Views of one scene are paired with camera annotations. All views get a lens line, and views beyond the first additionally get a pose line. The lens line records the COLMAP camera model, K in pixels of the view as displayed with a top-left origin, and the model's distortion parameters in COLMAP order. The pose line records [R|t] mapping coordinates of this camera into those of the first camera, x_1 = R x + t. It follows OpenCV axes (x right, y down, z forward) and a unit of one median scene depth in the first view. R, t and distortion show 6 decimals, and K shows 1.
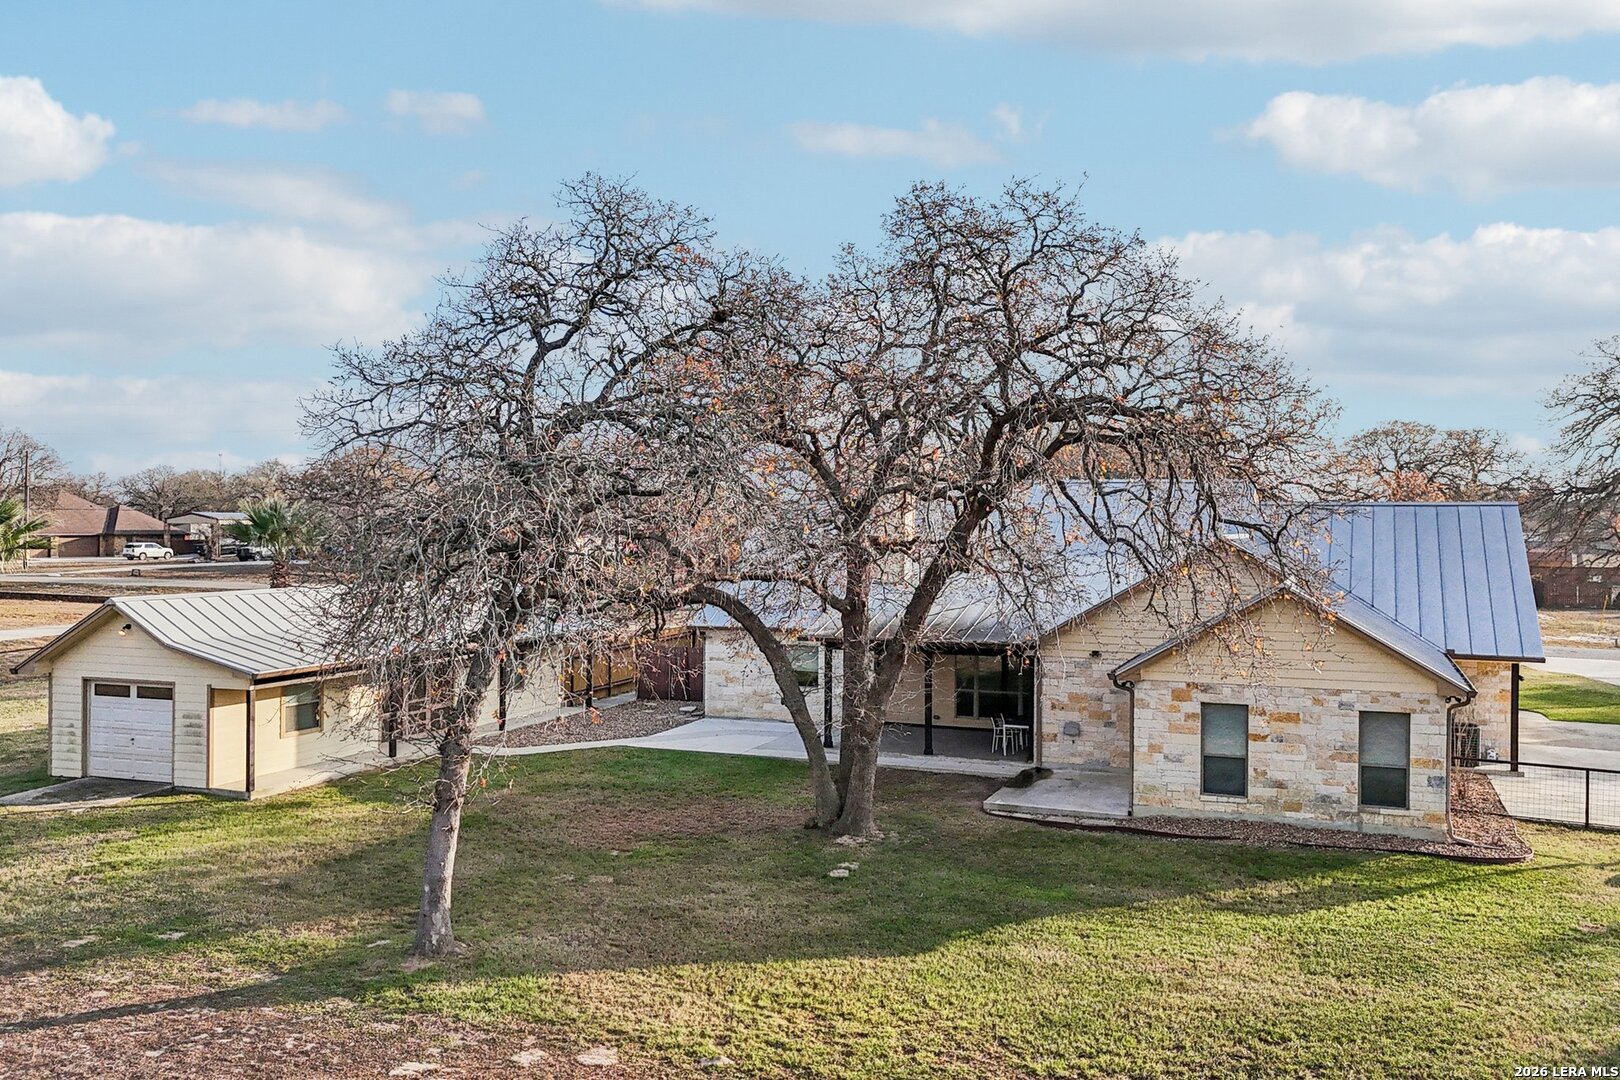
lens RADIAL K [[1429.0, 0, 810.0], [0, 1429.0, 540.0], [0, 0, 1]] dist [0.010492, 0.000754]
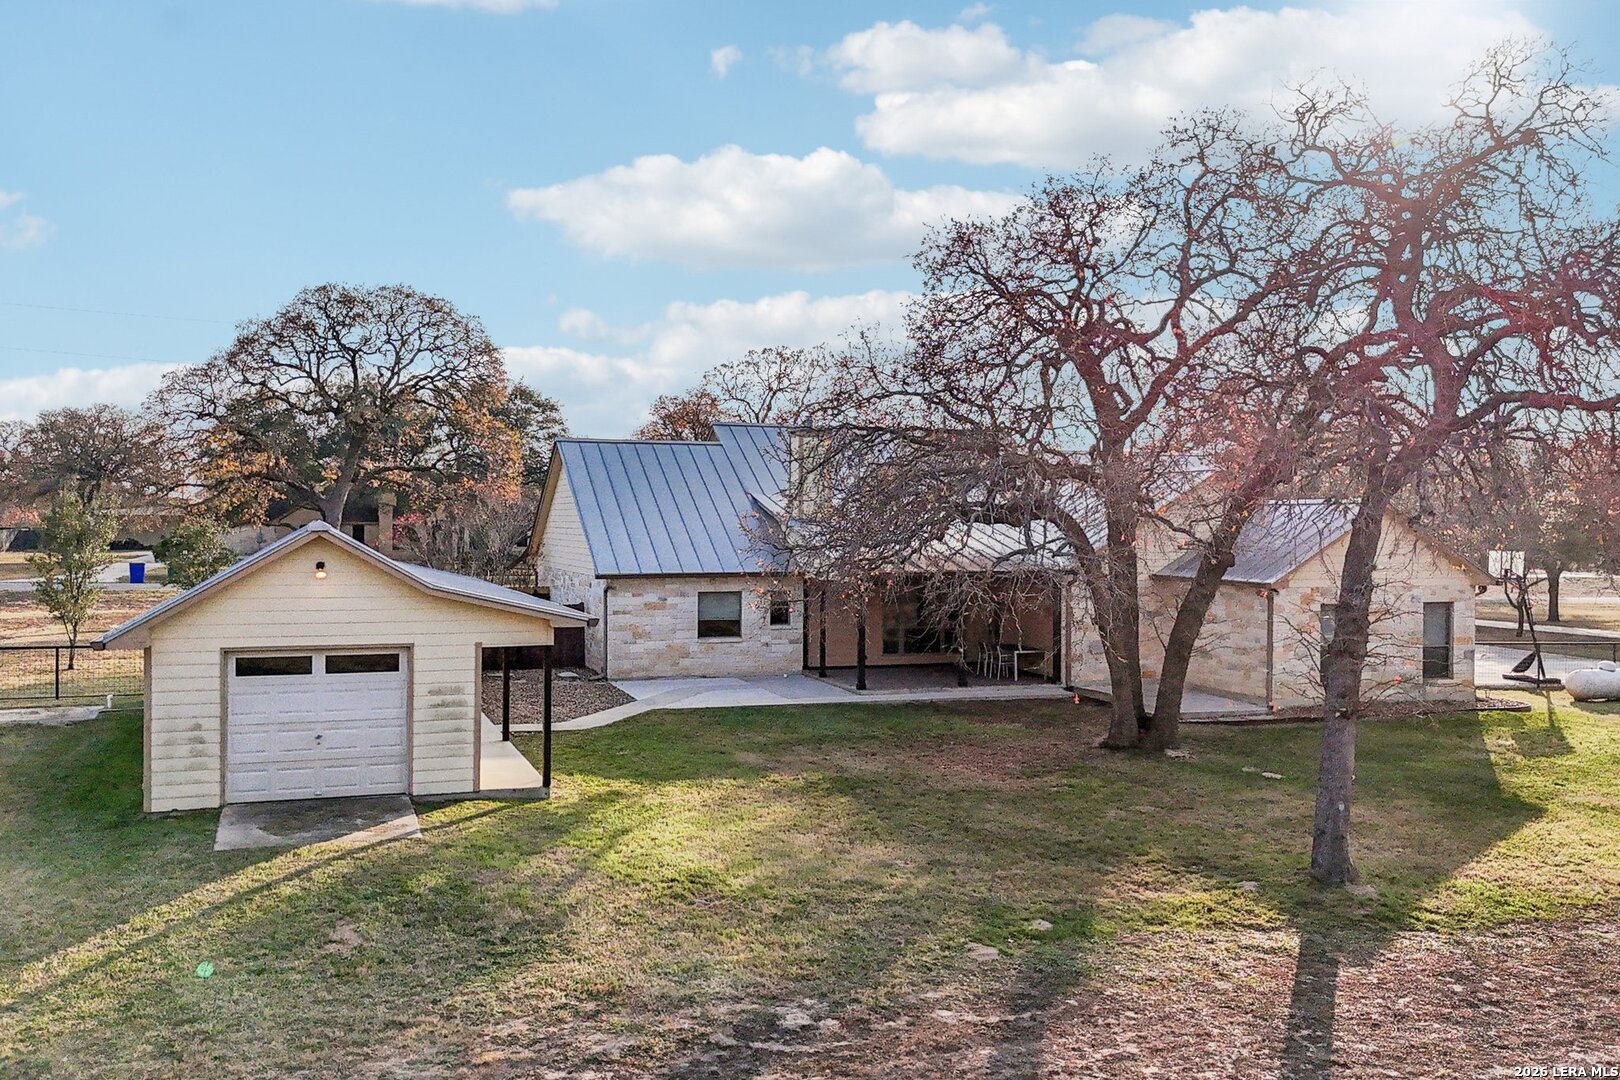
lens RADIAL K [[1429.0, 0, 810.0], [0, 1429.0, 540.0], [0, 0, 1]] dist [0.010492, 0.000754]
pose [[0.772556, -0.013184, 0.634810, -0.721501], [0.010601, 0.999913, 0.007865, 0.046101], [-0.634858, 0.000654, 0.772628, 0.350746]]
